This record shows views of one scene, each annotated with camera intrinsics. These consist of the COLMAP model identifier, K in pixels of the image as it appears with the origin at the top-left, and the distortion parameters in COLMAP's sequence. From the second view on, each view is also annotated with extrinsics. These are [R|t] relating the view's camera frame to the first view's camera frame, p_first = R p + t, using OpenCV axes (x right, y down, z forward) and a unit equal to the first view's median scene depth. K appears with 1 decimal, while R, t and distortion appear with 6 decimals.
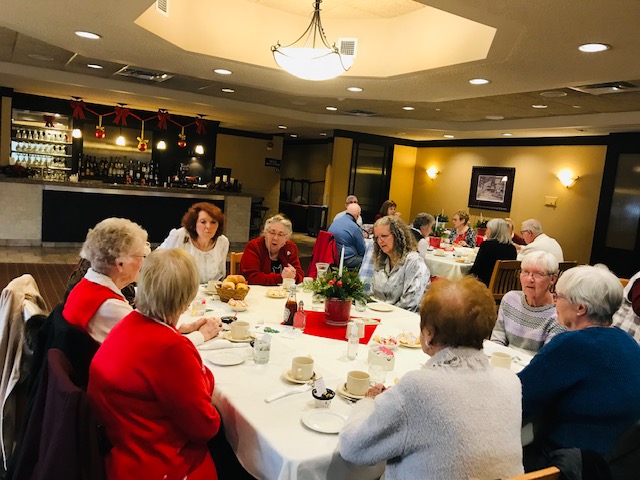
lens RADIAL K [[530.4, 0, 320.0], [0, 530.4, 240.0], [0, 0, 1]] dist [0.004314, -0.046379]
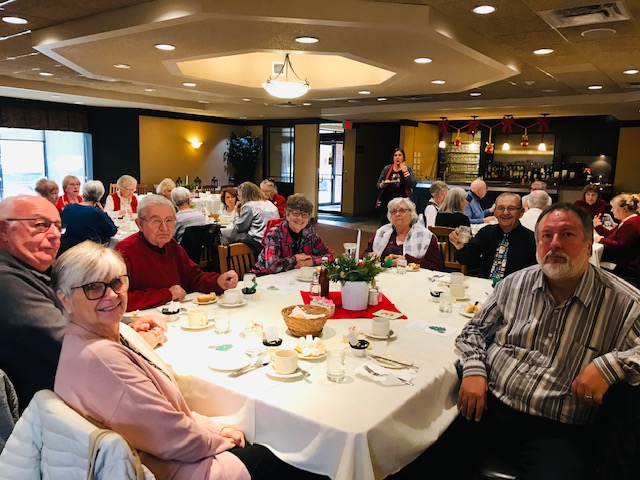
lens RADIAL K [[530.4, 0, 320.0], [0, 530.4, 240.0], [0, 0, 1]] dist [0.004314, -0.046379]
pose [[0.385318, 0.057369, -0.920999, 0.539815], [-0.092657, 0.995427, 0.023240, 0.029270], [0.918120, 0.076382, 0.388872, 0.172508]]
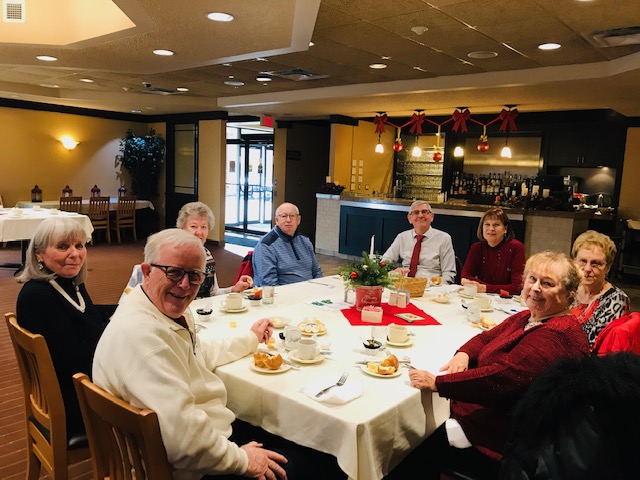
lens RADIAL K [[530.4, 0, 320.0], [0, 530.4, 240.0], [0, 0, 1]] dist [0.004314, -0.046379]
pose [[0.321075, 0.047554, -0.945859, 0.362707], [-0.119261, 0.992818, 0.009432, -0.022190], [0.939515, 0.109775, 0.324440, 0.478609]]
